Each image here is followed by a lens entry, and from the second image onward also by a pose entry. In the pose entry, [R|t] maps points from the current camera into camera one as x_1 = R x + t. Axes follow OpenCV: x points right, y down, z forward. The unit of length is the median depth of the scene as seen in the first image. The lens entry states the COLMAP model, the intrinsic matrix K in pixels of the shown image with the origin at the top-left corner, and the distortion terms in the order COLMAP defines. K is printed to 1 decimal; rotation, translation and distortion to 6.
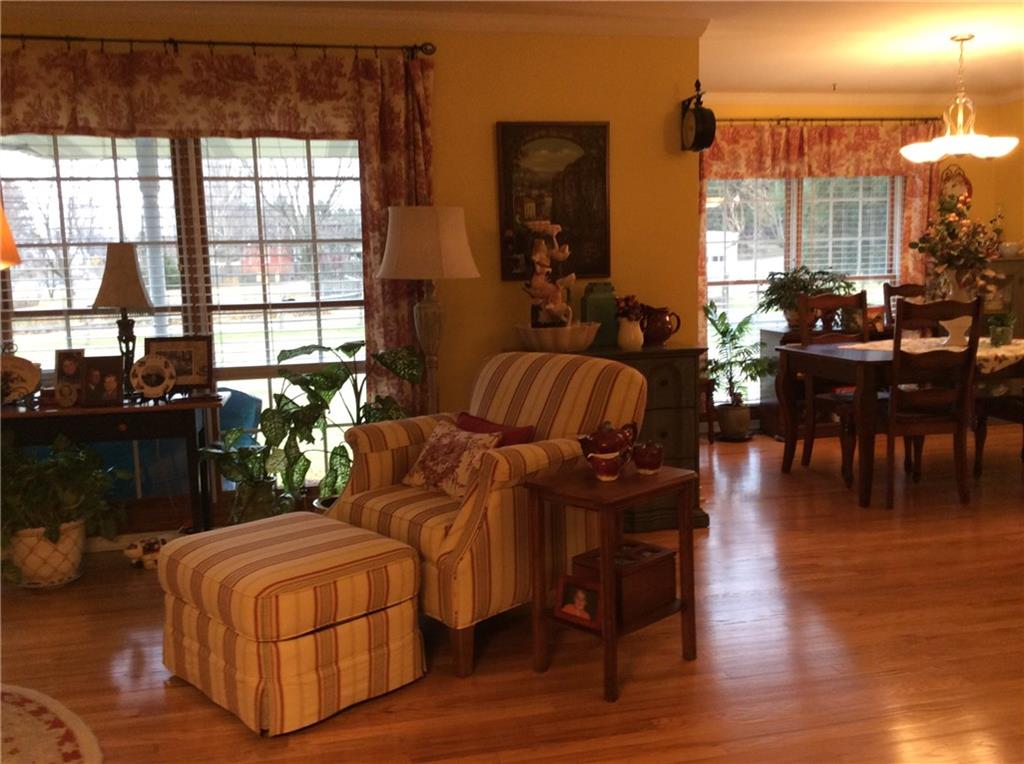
lens RADIAL K [[901.3, 0, 512.0], [0, 901.3, 382.0], [0, 0, 1]] dist [0.013745, -0.003575]
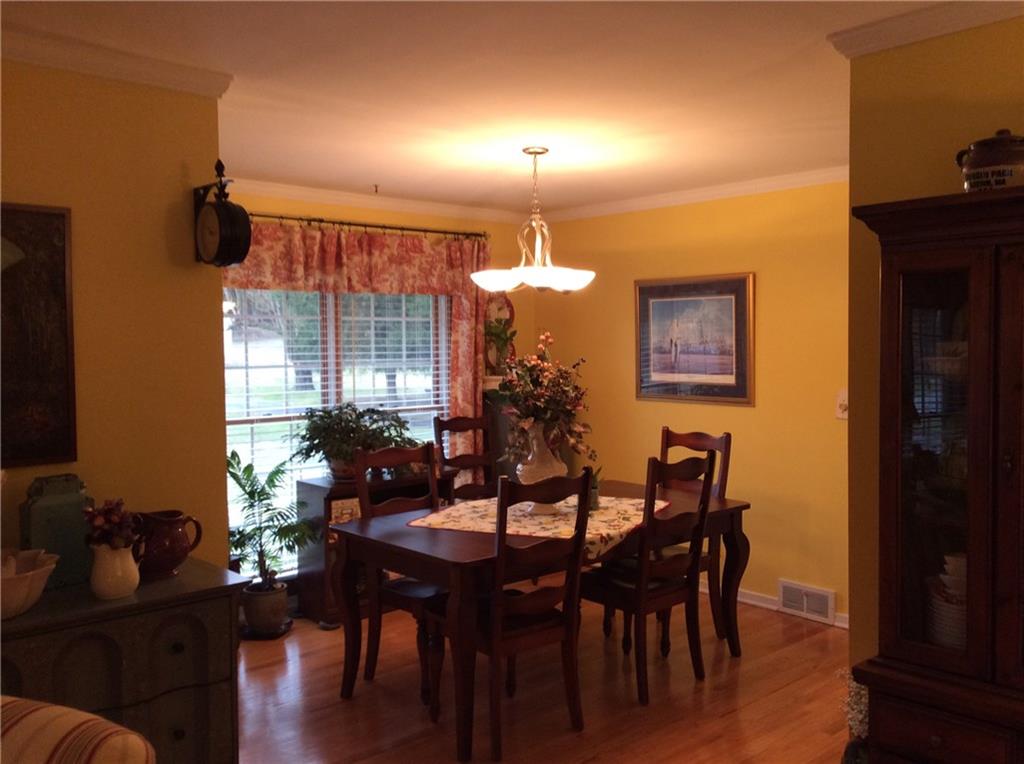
lens RADIAL K [[901.3, 0, 512.0], [0, 901.3, 382.0], [0, 0, 1]] dist [0.013745, -0.003575]
pose [[0.856184, -0.003865, 0.516657, 0.032347], [0.050040, 0.995891, -0.075476, -0.076892], [-0.514243, 0.090475, 0.852859, 0.234006]]
